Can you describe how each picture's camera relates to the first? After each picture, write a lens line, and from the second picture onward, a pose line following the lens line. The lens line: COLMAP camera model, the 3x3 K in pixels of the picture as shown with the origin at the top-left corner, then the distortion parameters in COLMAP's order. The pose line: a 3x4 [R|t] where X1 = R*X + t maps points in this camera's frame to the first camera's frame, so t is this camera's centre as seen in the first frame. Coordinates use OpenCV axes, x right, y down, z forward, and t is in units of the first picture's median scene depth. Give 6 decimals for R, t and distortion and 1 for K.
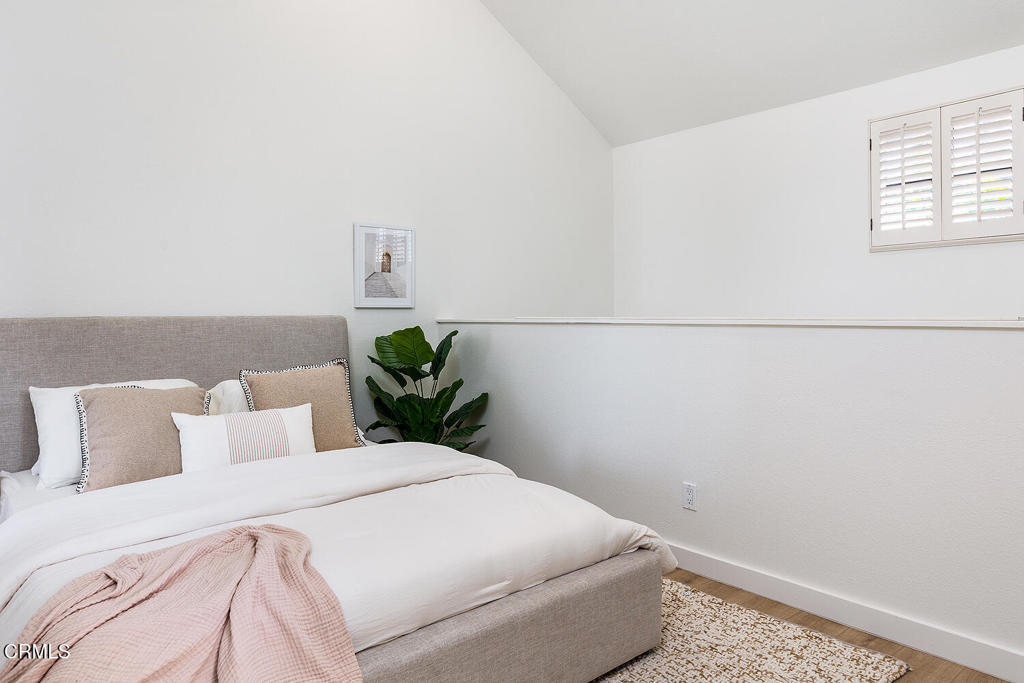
lens RADIAL K [[661.9, 0, 506.5], [0, 661.9, 319.0], [0, 0, 1]] dist [0.000456, 0.000376]
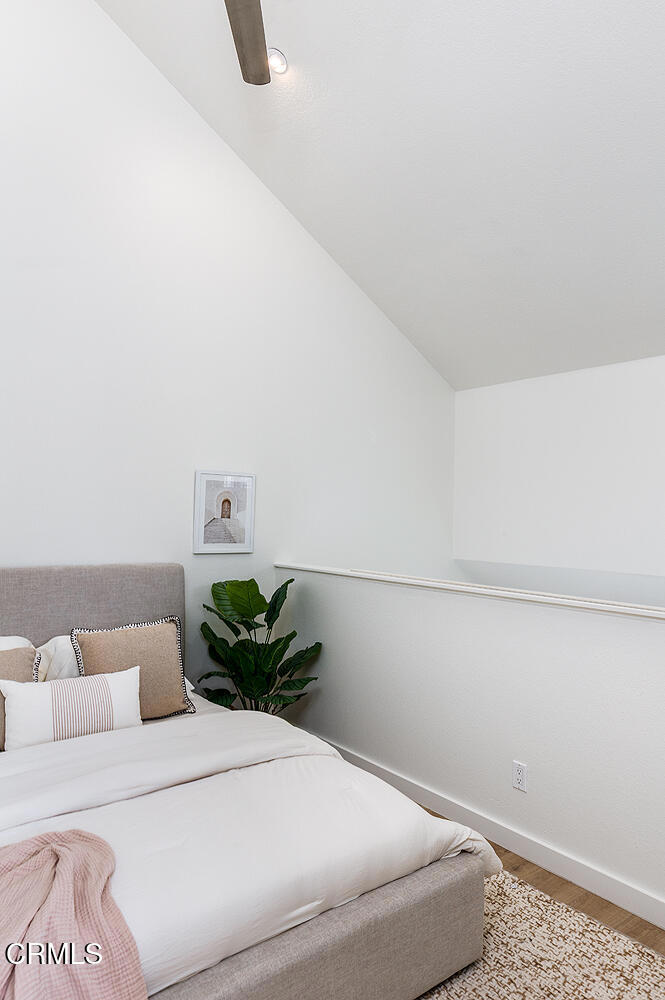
lens RADIAL K [[638.6, 0, 332.5], [0, 638.6, 500.0], [0, 0, 1]] dist [0.001911, 0.000603]
pose [[0.998961, 0.026799, -0.036853, 0.031543], [-0.028132, 0.998950, -0.036150, -0.120240], [0.035846, 0.037150, 0.998667, 0.043234]]
